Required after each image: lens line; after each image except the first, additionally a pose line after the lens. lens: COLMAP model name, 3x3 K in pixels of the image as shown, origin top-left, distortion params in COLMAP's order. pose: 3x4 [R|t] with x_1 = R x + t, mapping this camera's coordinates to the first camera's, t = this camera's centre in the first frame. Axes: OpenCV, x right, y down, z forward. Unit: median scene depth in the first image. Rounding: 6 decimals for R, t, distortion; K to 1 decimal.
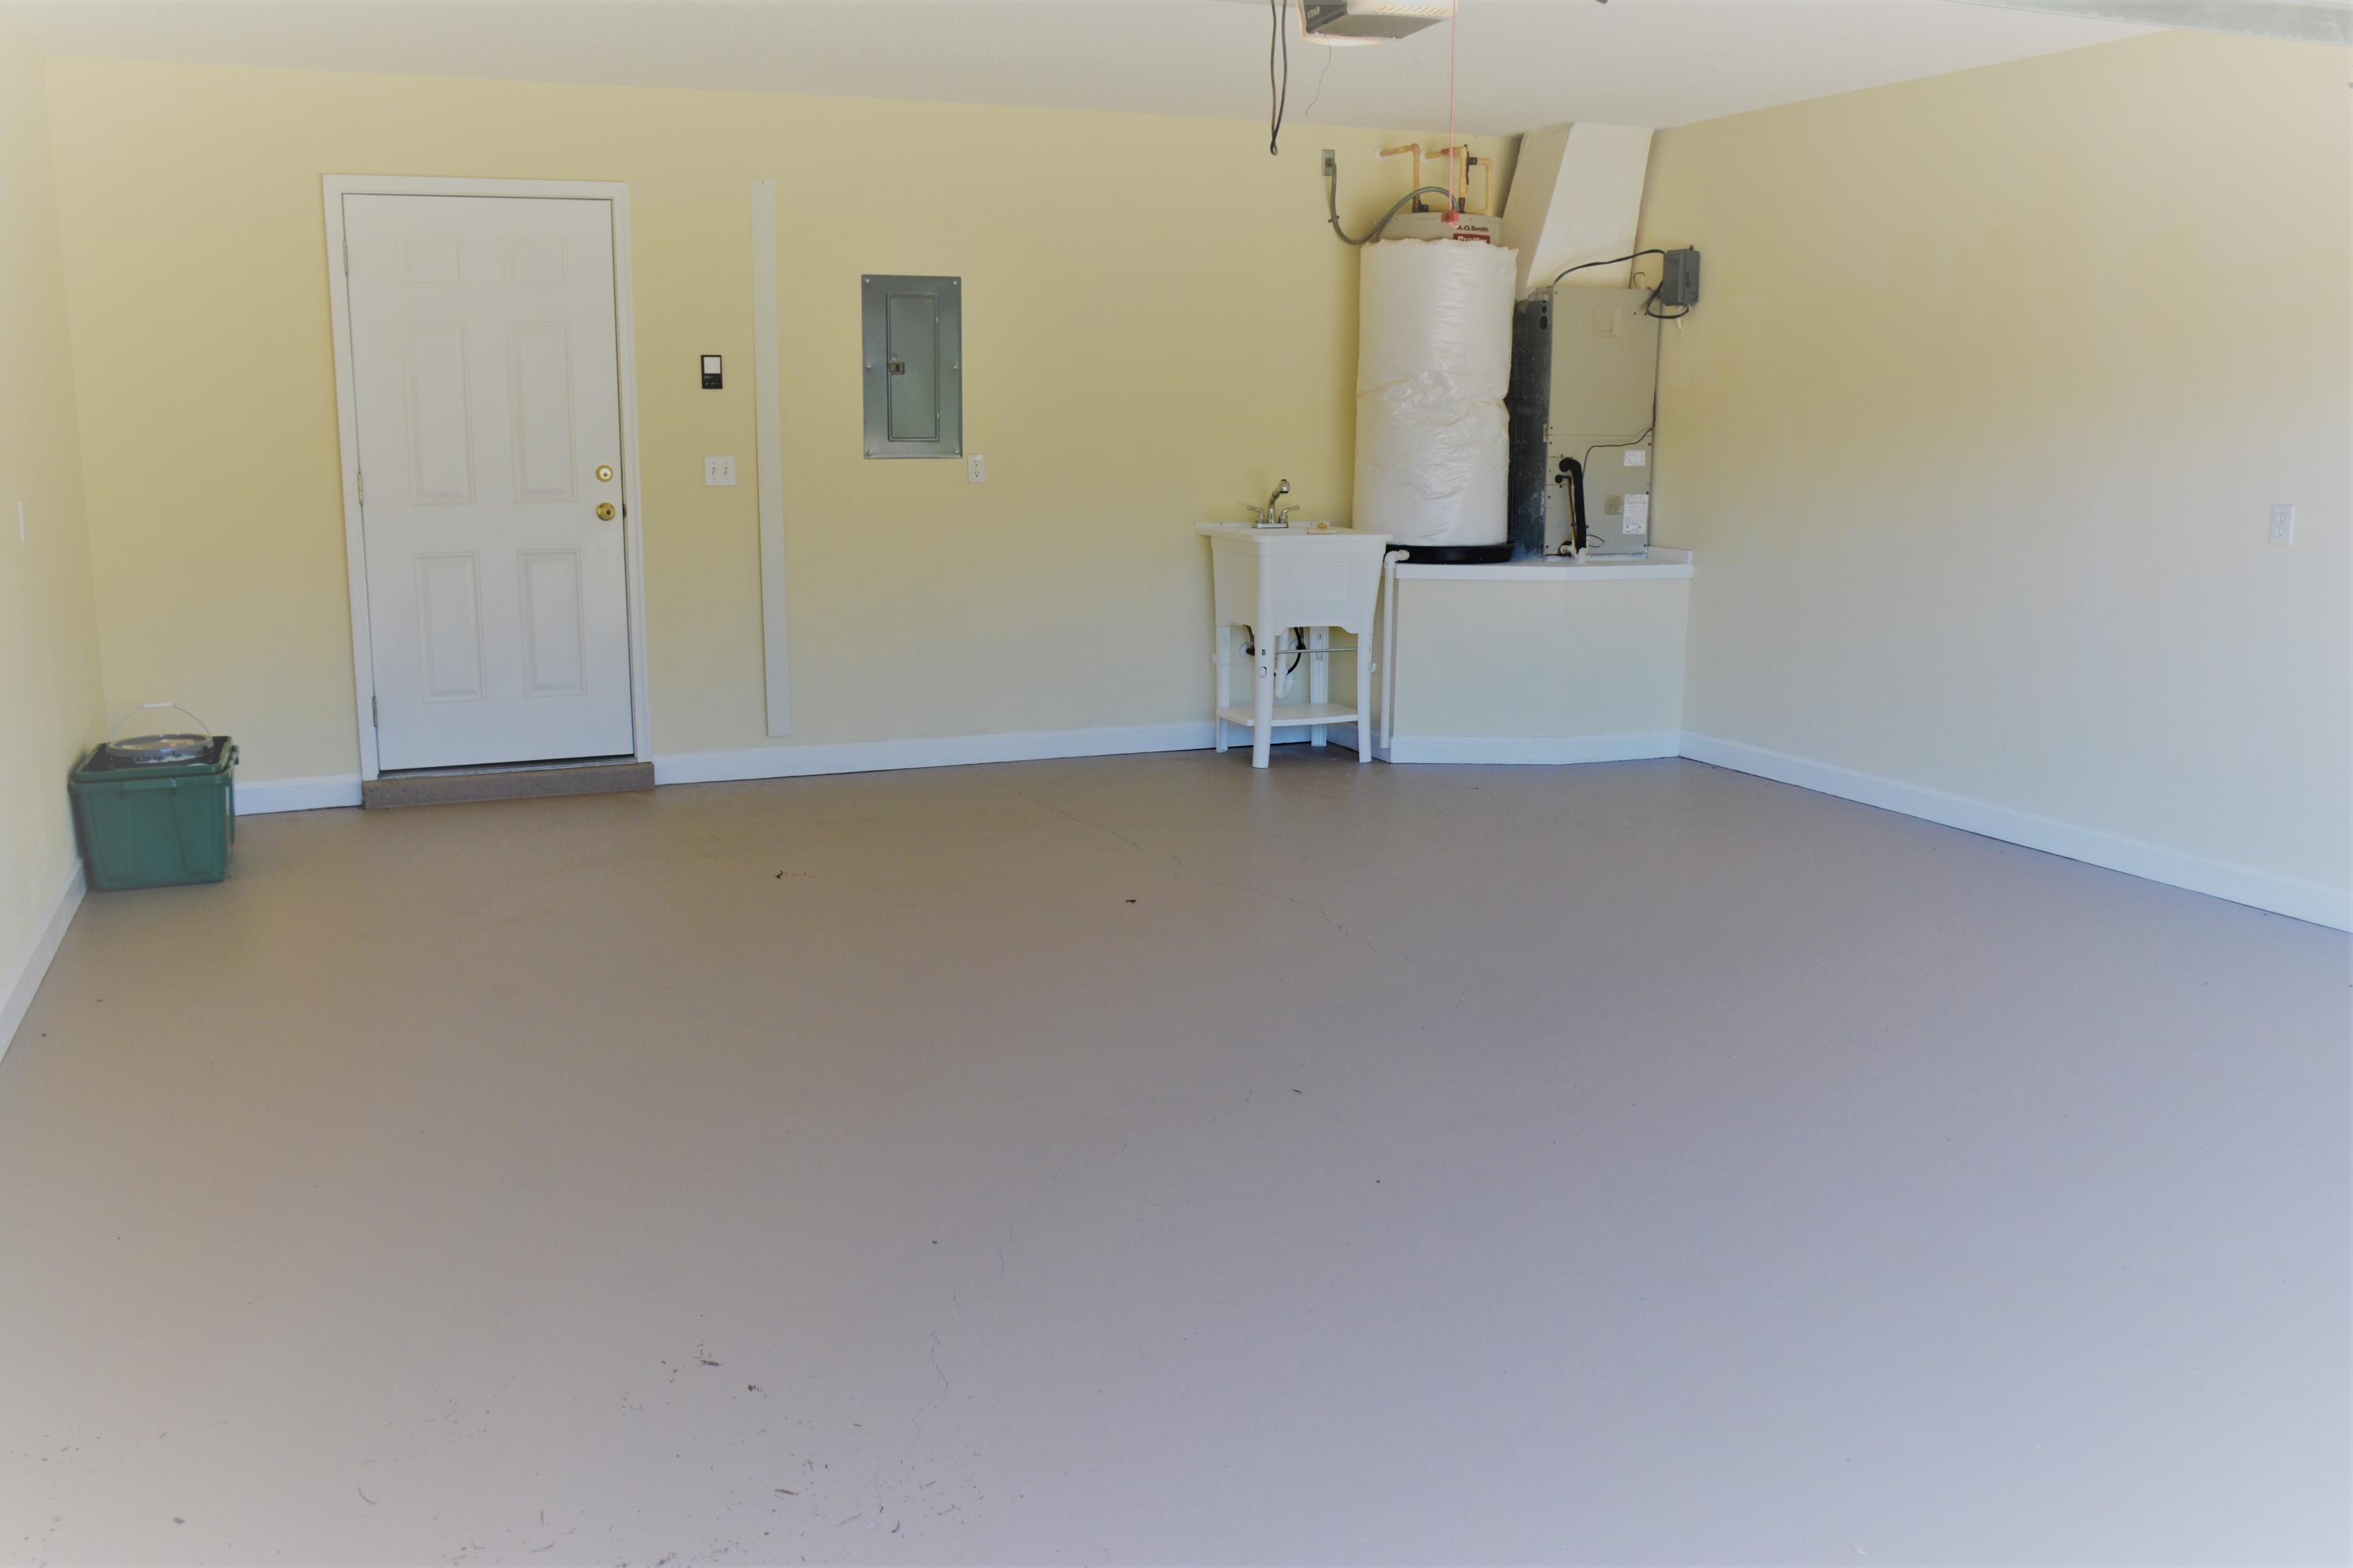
lens RADIAL K [[1986.8, 0, 1176.5], [0, 1986.8, 784.0], [0, 0, 1]] dist [-0.090733, 0.011133]
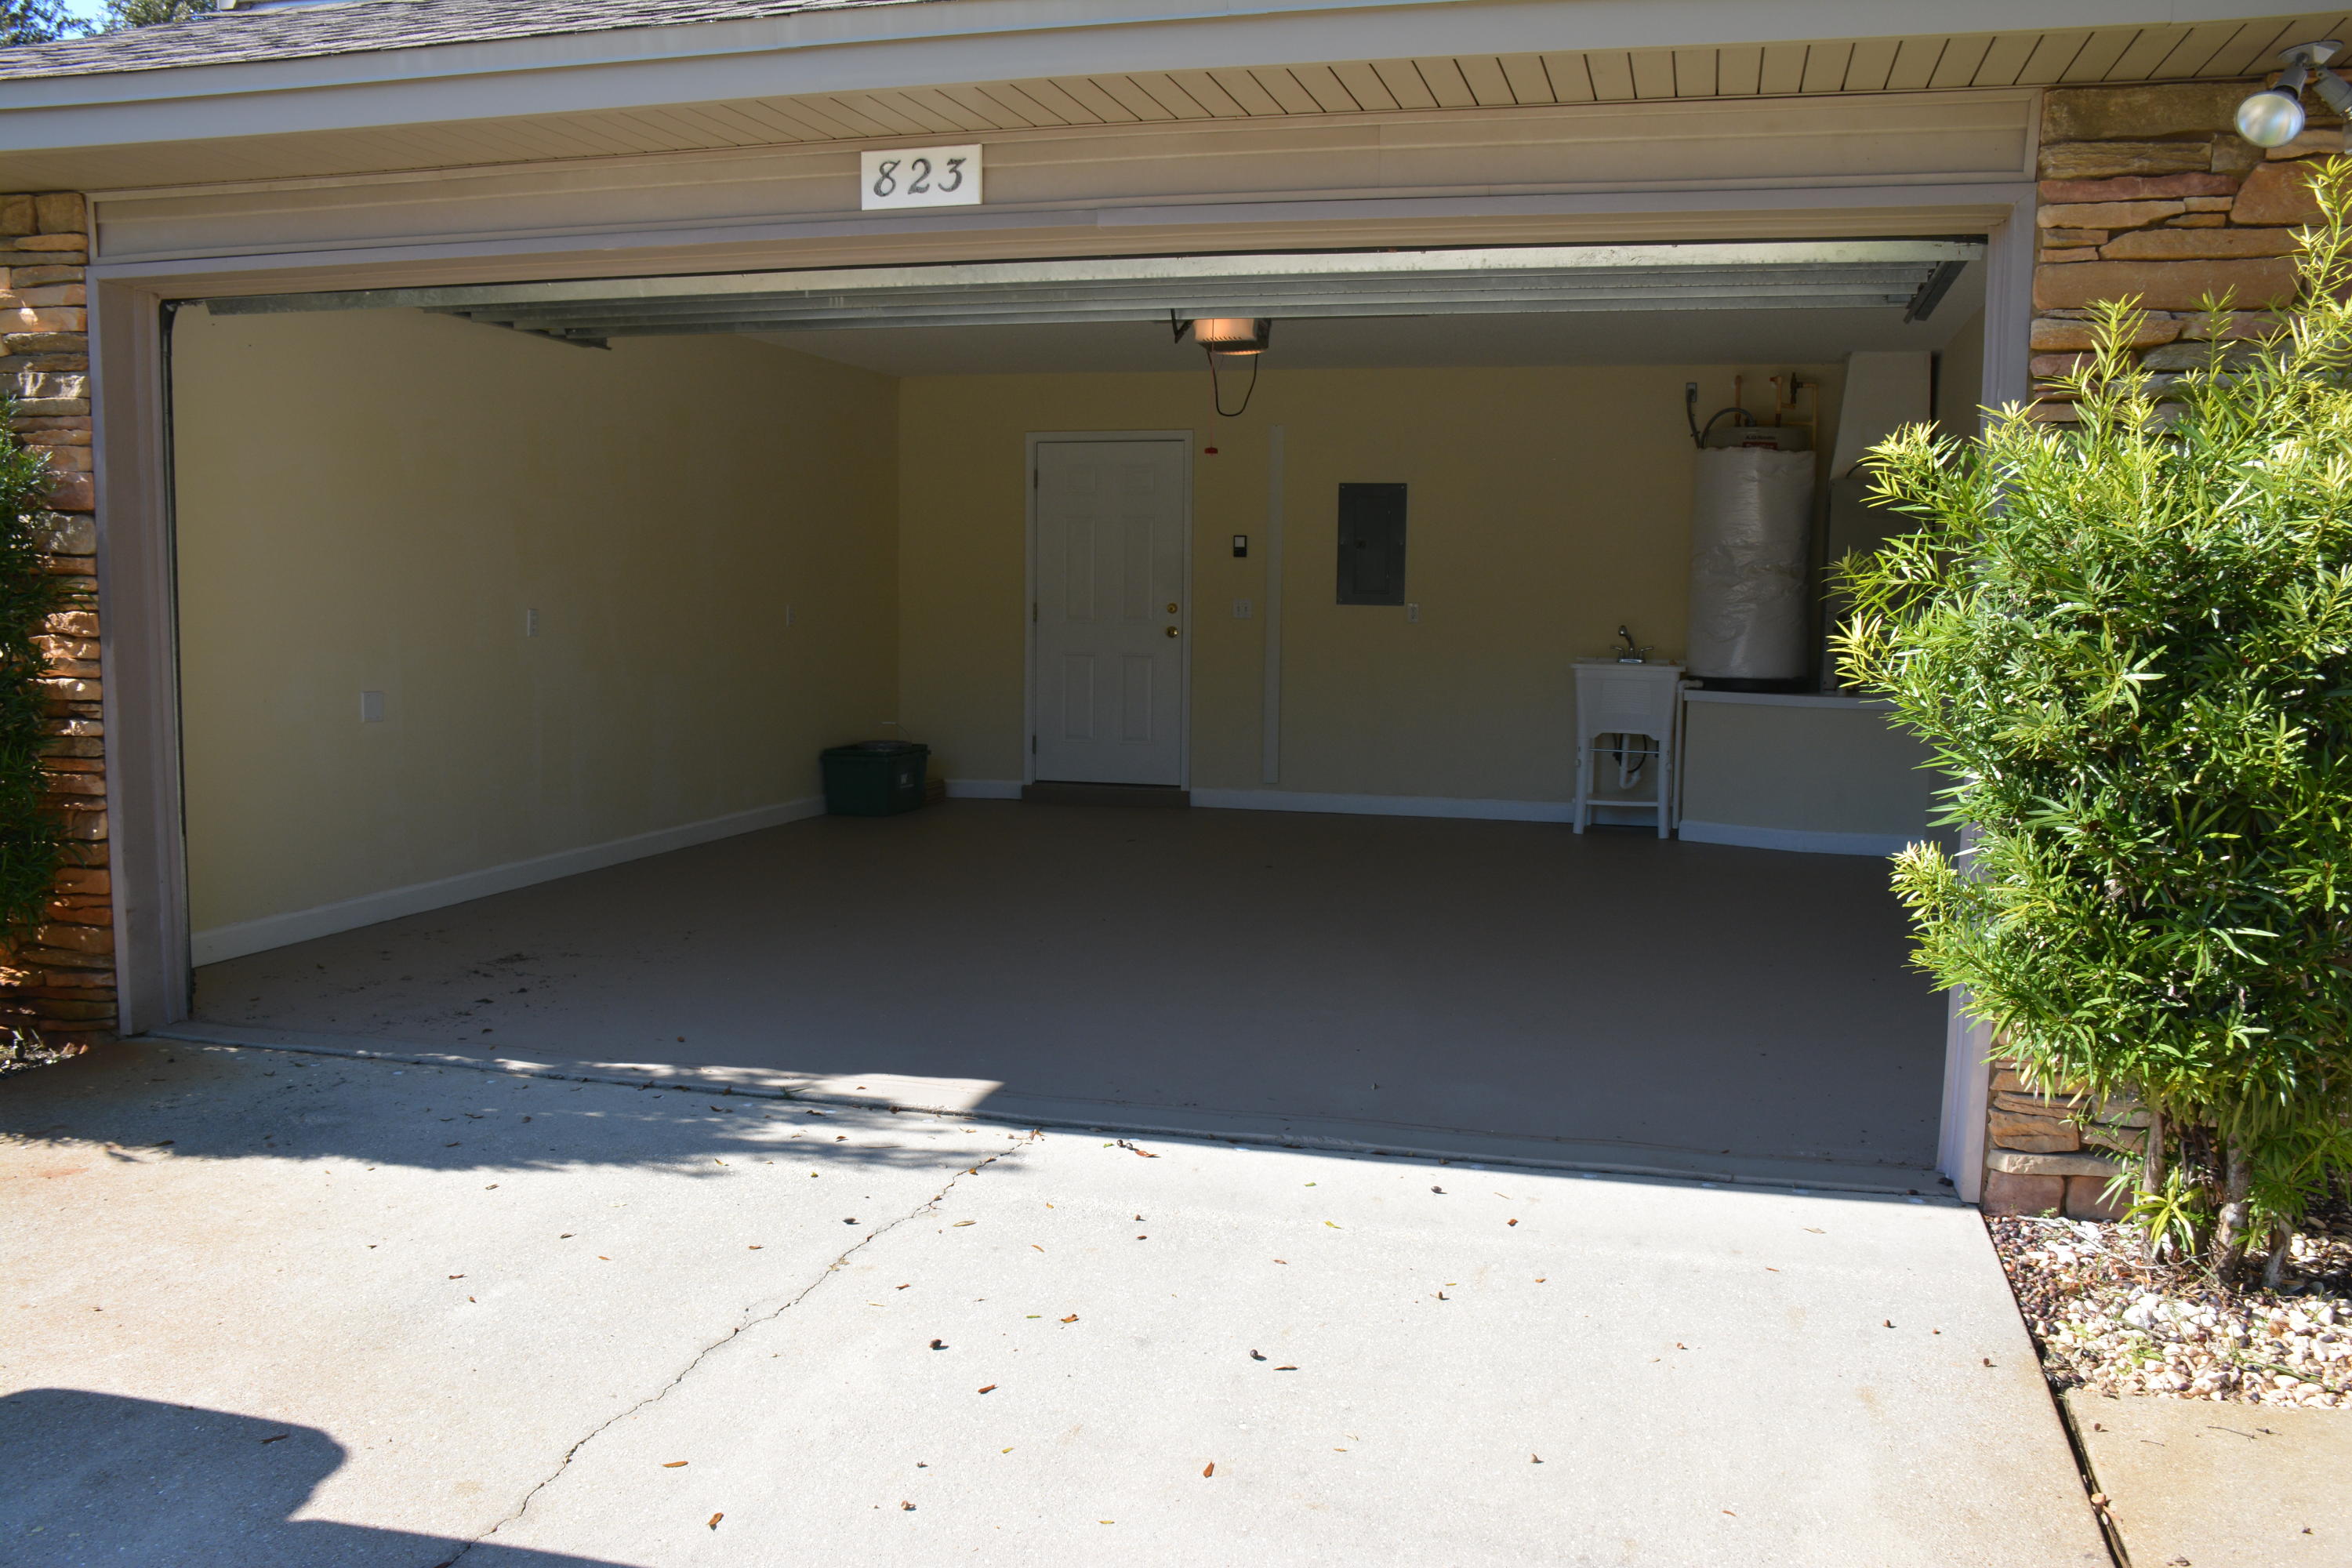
lens RADIAL K [[1985.9, 0, 1176.0], [0, 1985.9, 784.0], [0, 0, 1]] dist [-0.090733, 0.011133]
pose [[0.792674, 0.065480, -0.606119, 0.648985], [-0.126378, 0.990268, -0.058296, 0.072461], [0.596403, 0.122810, 0.793235, -0.246370]]
